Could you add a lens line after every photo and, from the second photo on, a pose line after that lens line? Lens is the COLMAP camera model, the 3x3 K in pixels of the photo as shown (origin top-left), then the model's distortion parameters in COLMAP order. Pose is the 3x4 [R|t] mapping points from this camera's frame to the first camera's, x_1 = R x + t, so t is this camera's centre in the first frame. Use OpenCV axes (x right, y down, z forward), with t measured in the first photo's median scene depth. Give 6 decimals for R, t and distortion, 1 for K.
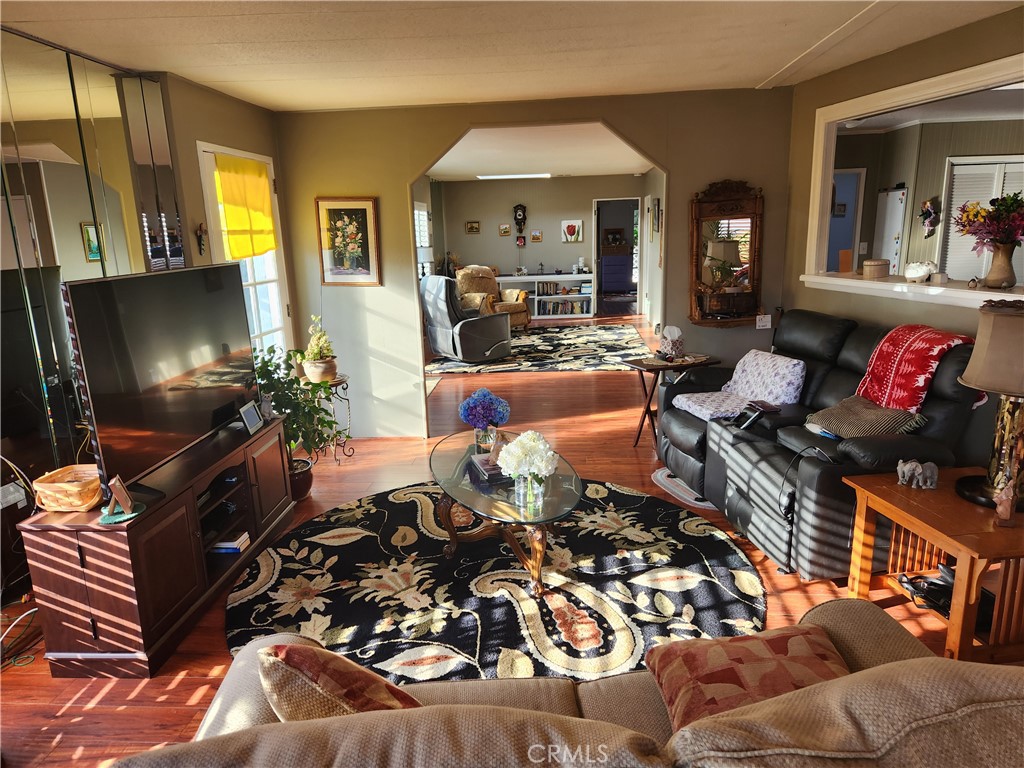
lens RADIAL K [[680.0, 0, 514.3], [0, 680.0, 391.3], [0, 0, 1]] dist [0.061664, 0.001137]
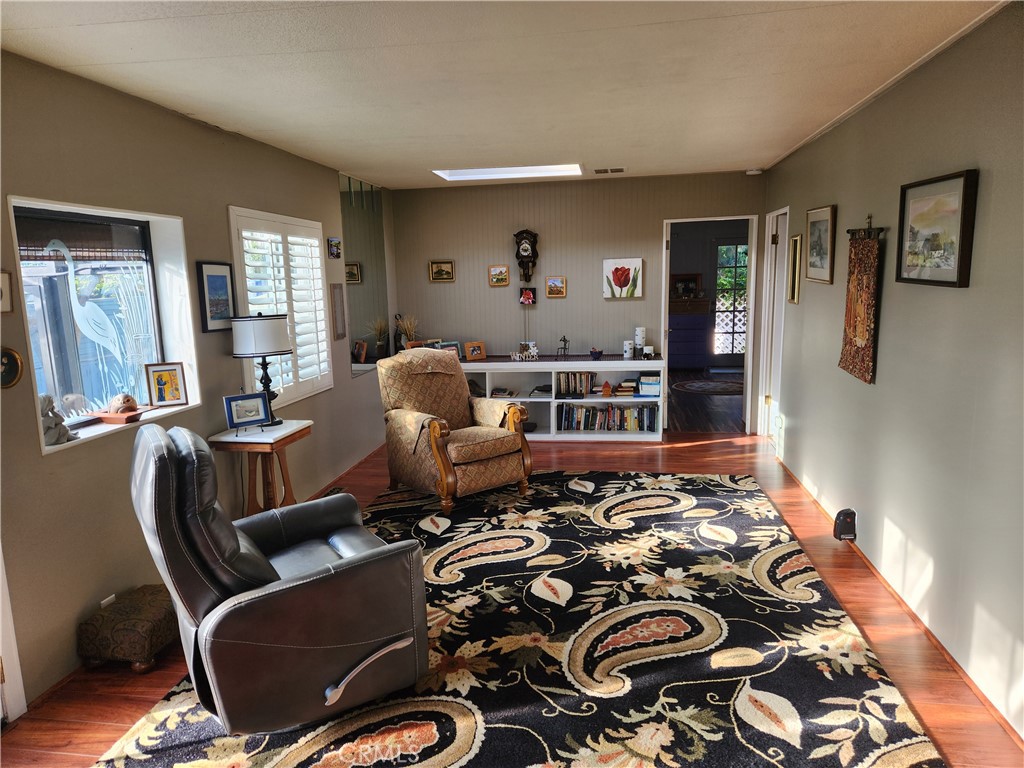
lens RADIAL K [[680.0, 0, 509.5], [0, 680.0, 380.5], [0, 0, 1]] dist [0.061664, 0.001137]
pose [[0.997159, 0.015848, -0.073641, 0.036863], [-0.021408, 0.996929, -0.075334, -0.113301], [0.072221, 0.076696, 0.994435, 0.468935]]
